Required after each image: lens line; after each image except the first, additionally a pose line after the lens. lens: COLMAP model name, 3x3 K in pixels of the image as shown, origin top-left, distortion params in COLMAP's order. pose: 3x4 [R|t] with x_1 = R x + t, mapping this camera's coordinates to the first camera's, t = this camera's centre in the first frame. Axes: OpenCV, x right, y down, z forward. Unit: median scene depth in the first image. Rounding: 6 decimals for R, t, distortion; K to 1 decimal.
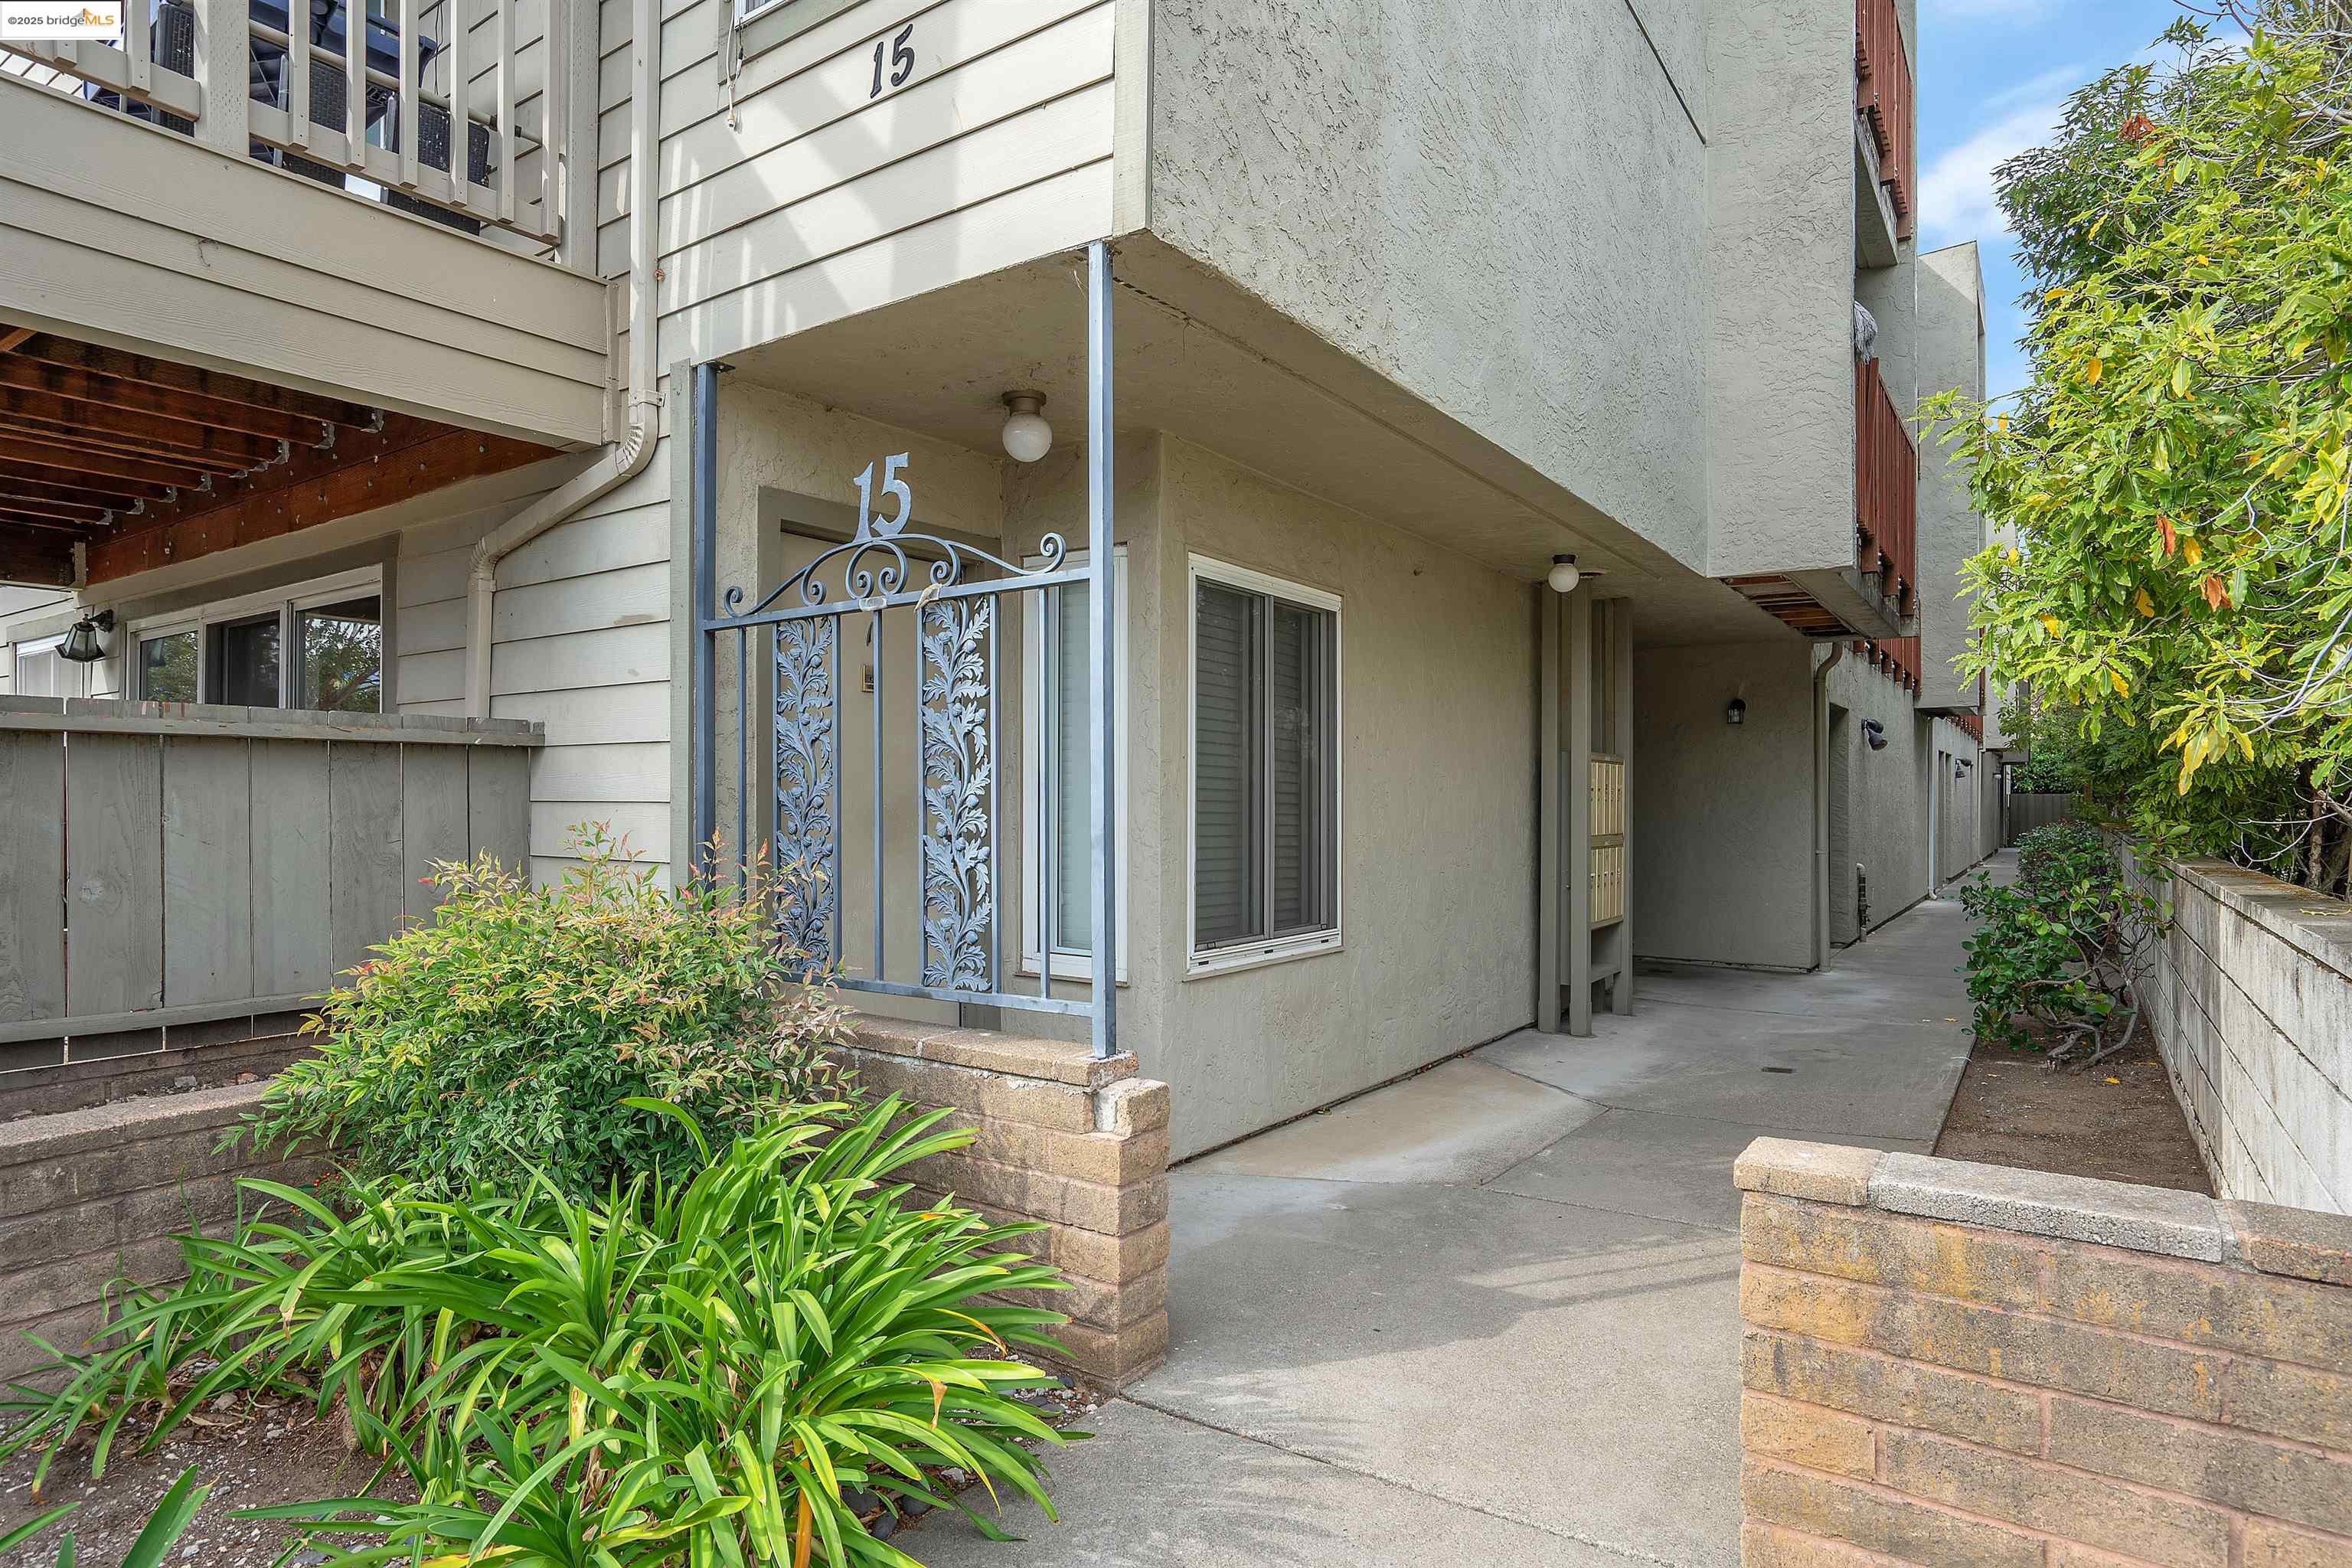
lens RADIAL K [[1255.2, 0, 1190.0], [0, 1255.2, 793.2], [0, 0, 1]] dist [0.002458, 0.000461]
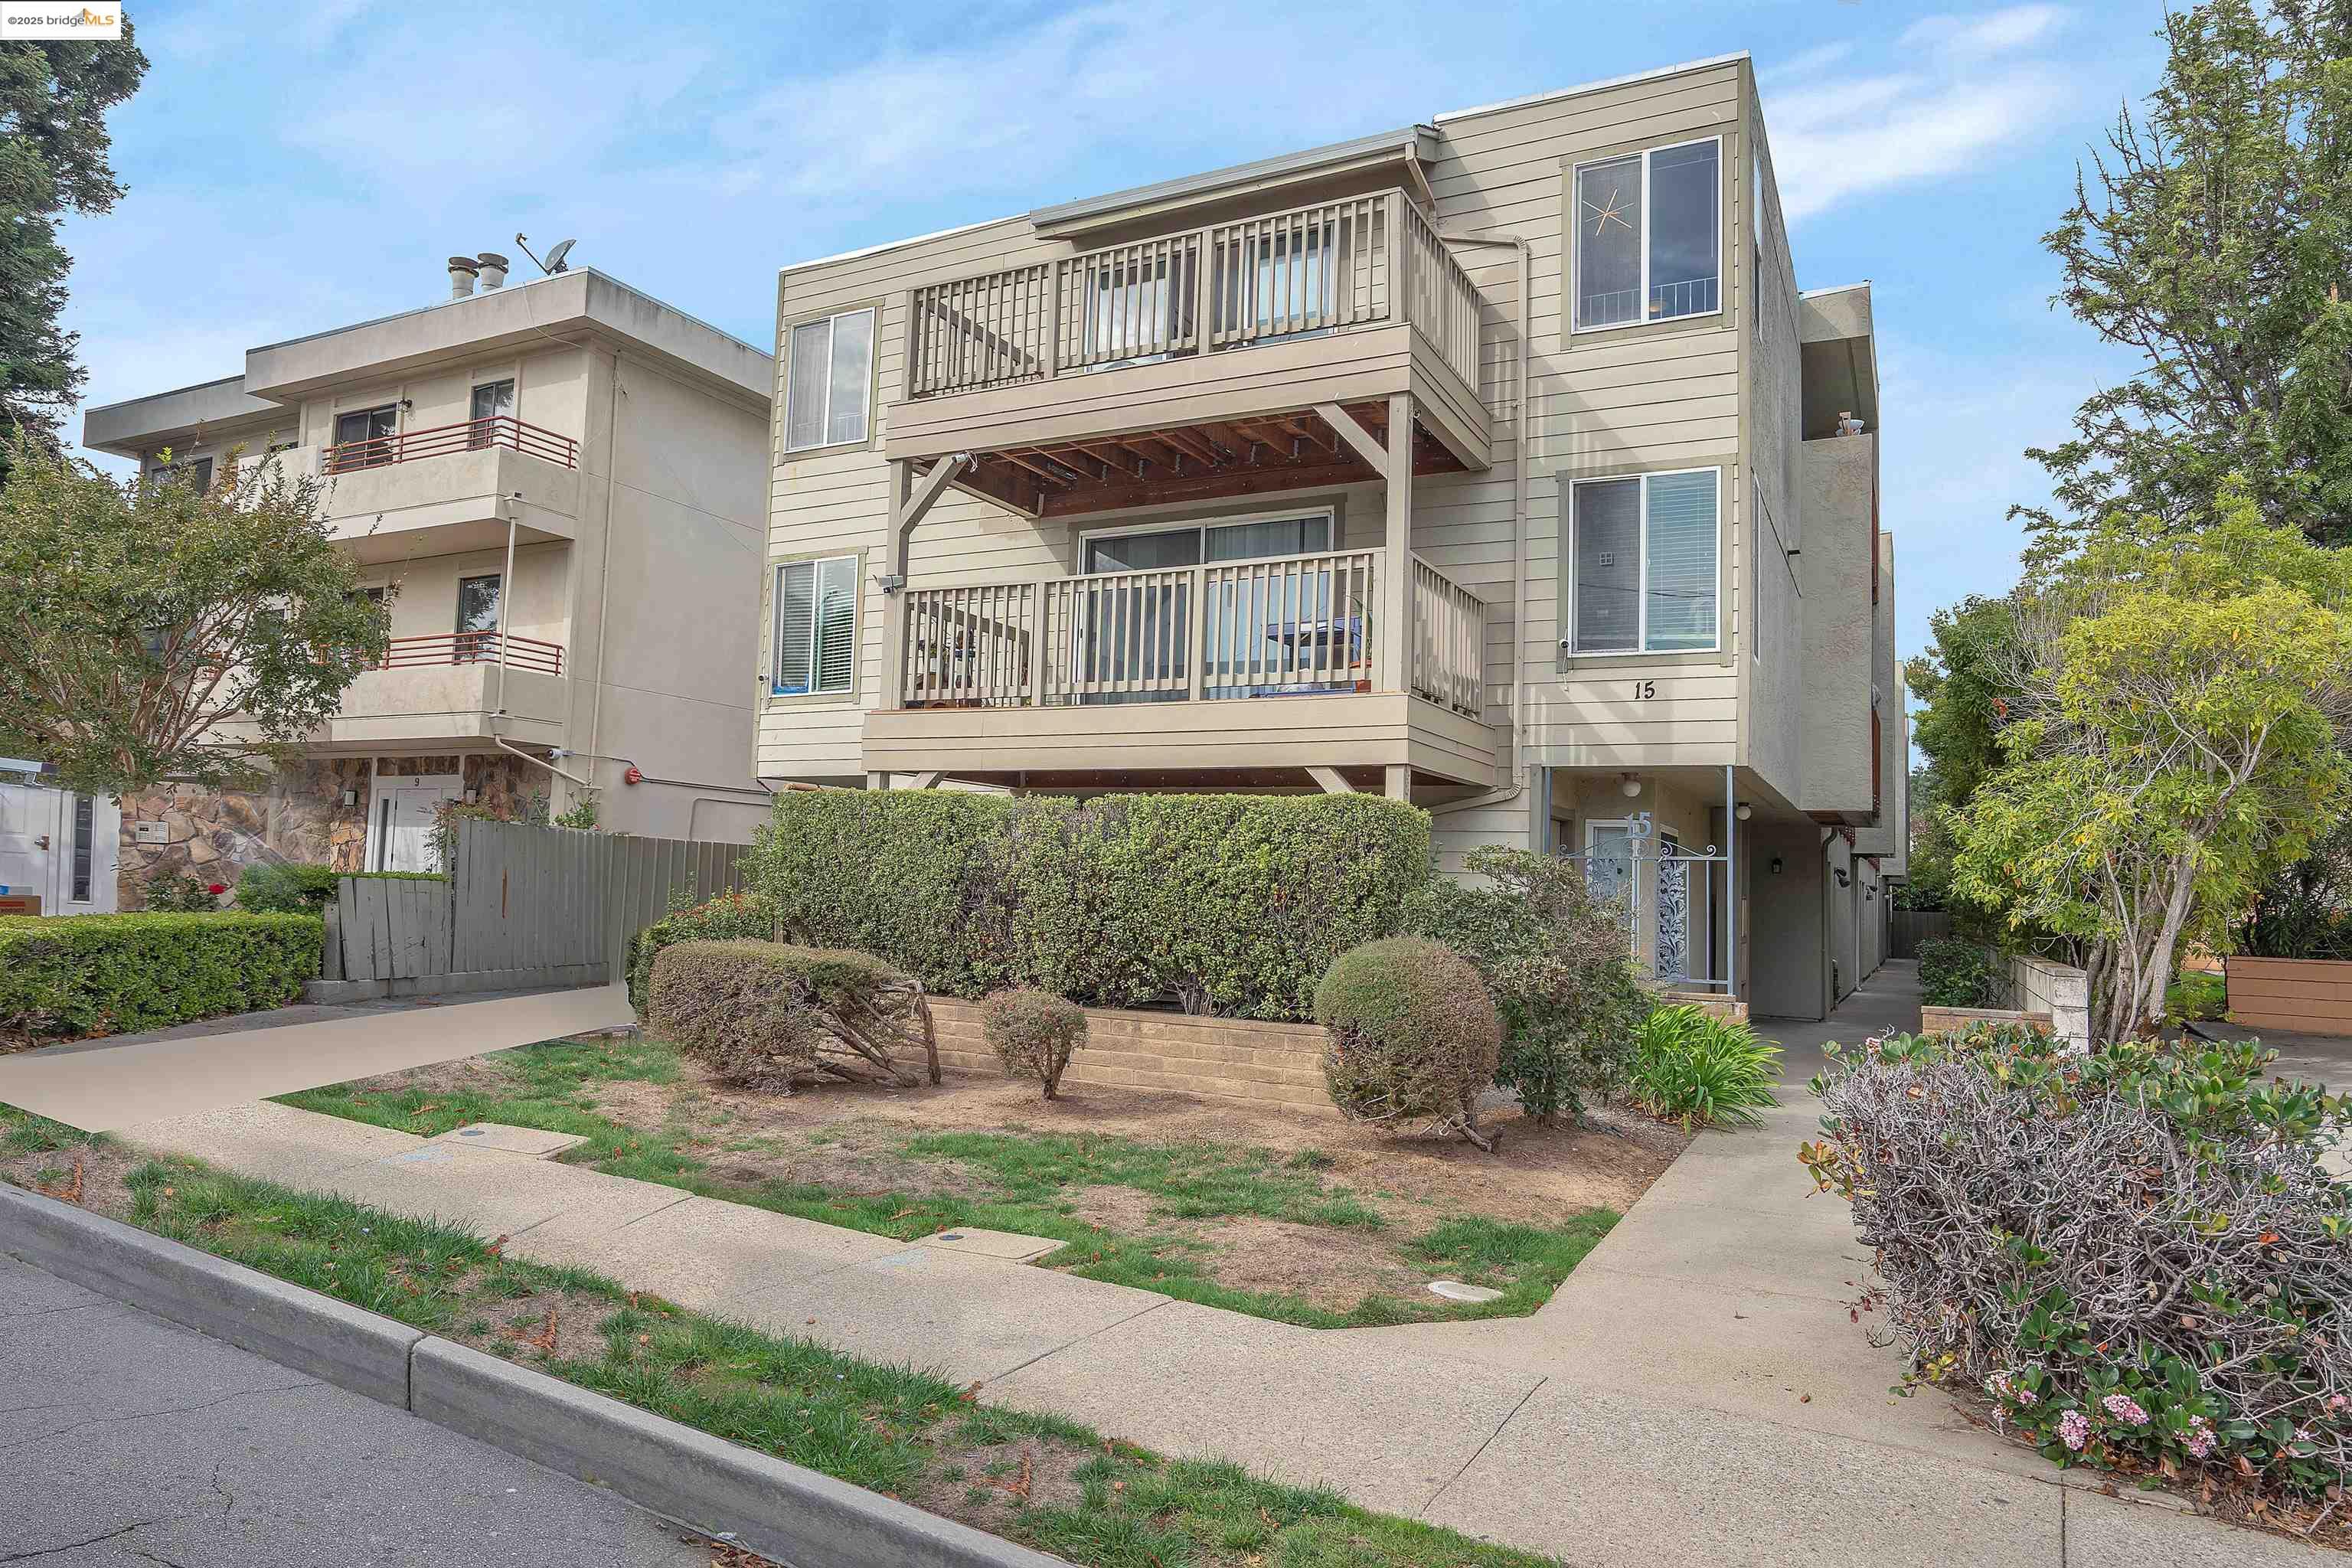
lens RADIAL K [[1445.1, 0, 1169.0], [0, 1445.1, 786.4], [0, 0, 1]] dist [0.005240, 0.001644]
pose [[0.990690, 0.041085, 0.129787, -1.677427], [-0.032901, 0.997370, -0.064583, -0.049108], [-0.132099, 0.059712, 0.989436, -2.181527]]
